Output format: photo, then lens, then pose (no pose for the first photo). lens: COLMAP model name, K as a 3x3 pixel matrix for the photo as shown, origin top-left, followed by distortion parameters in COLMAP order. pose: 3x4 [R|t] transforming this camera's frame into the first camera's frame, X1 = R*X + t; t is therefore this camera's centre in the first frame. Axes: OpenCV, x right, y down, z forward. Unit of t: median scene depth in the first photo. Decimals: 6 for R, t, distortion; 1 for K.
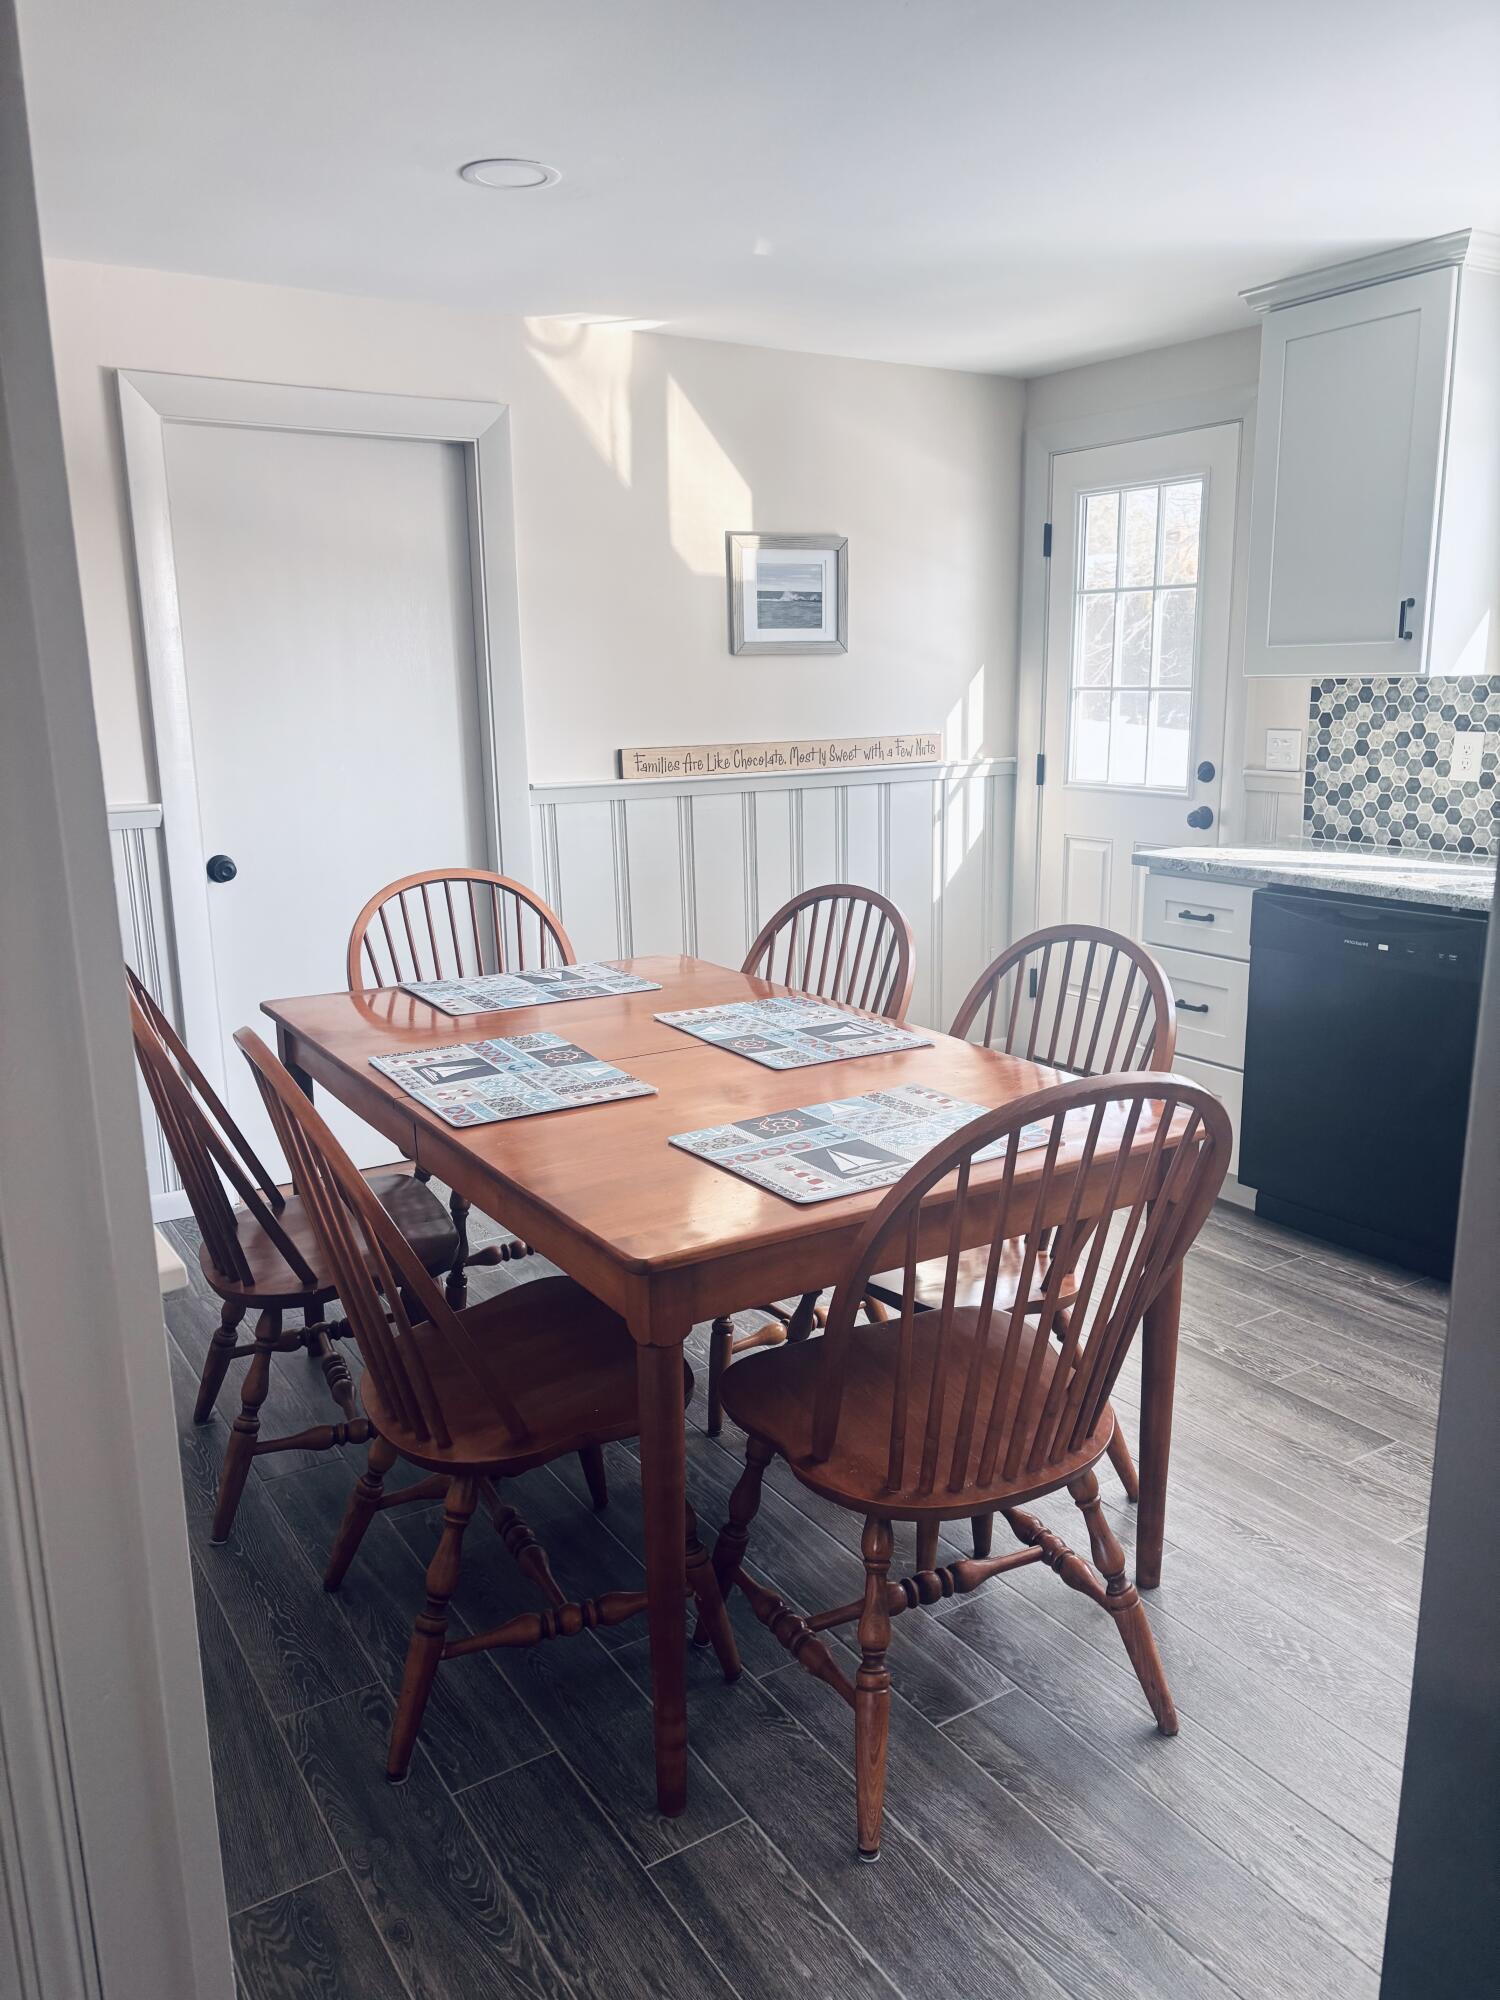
lens RADIAL K [[1490.8, 0, 762.2], [0, 1490.8, 1024.0], [0, 0, 1]] dist [0.057082, -0.062090]
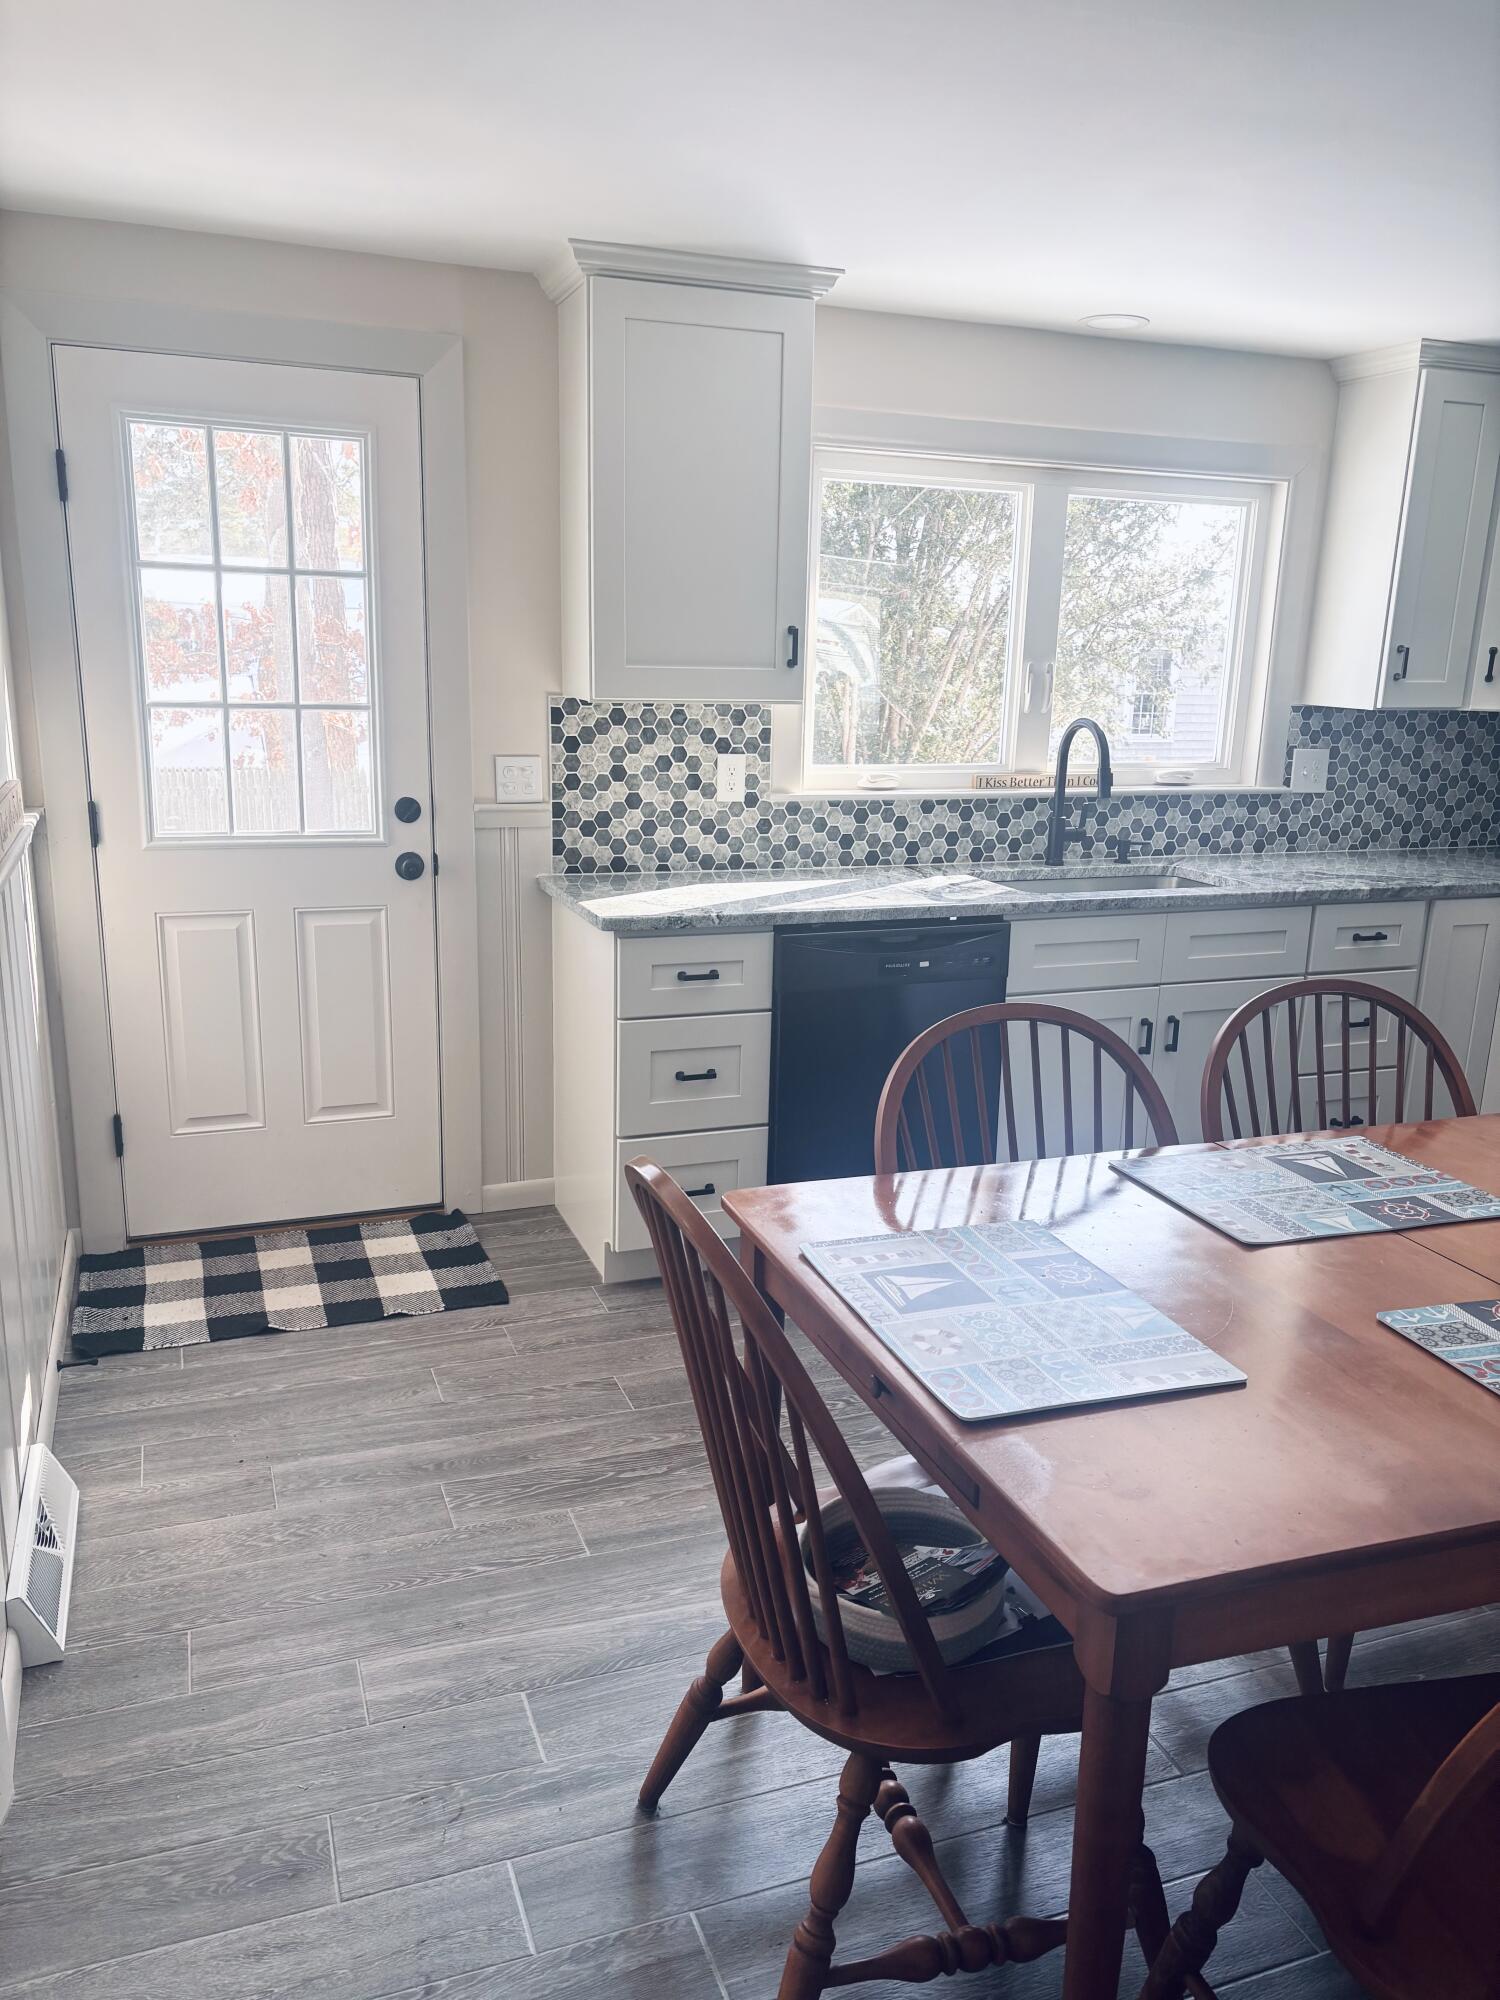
lens RADIAL K [[1490.8, 0, 759.2], [0, 1490.8, 1018.6], [0, 0, 1]] dist [0.057082, -0.062090]
pose [[0.206077, -0.215385, 0.954537, -0.513597], [0.197471, 0.964560, 0.175014, -0.183299], [-0.958404, 0.152427, 0.241306, 0.718636]]
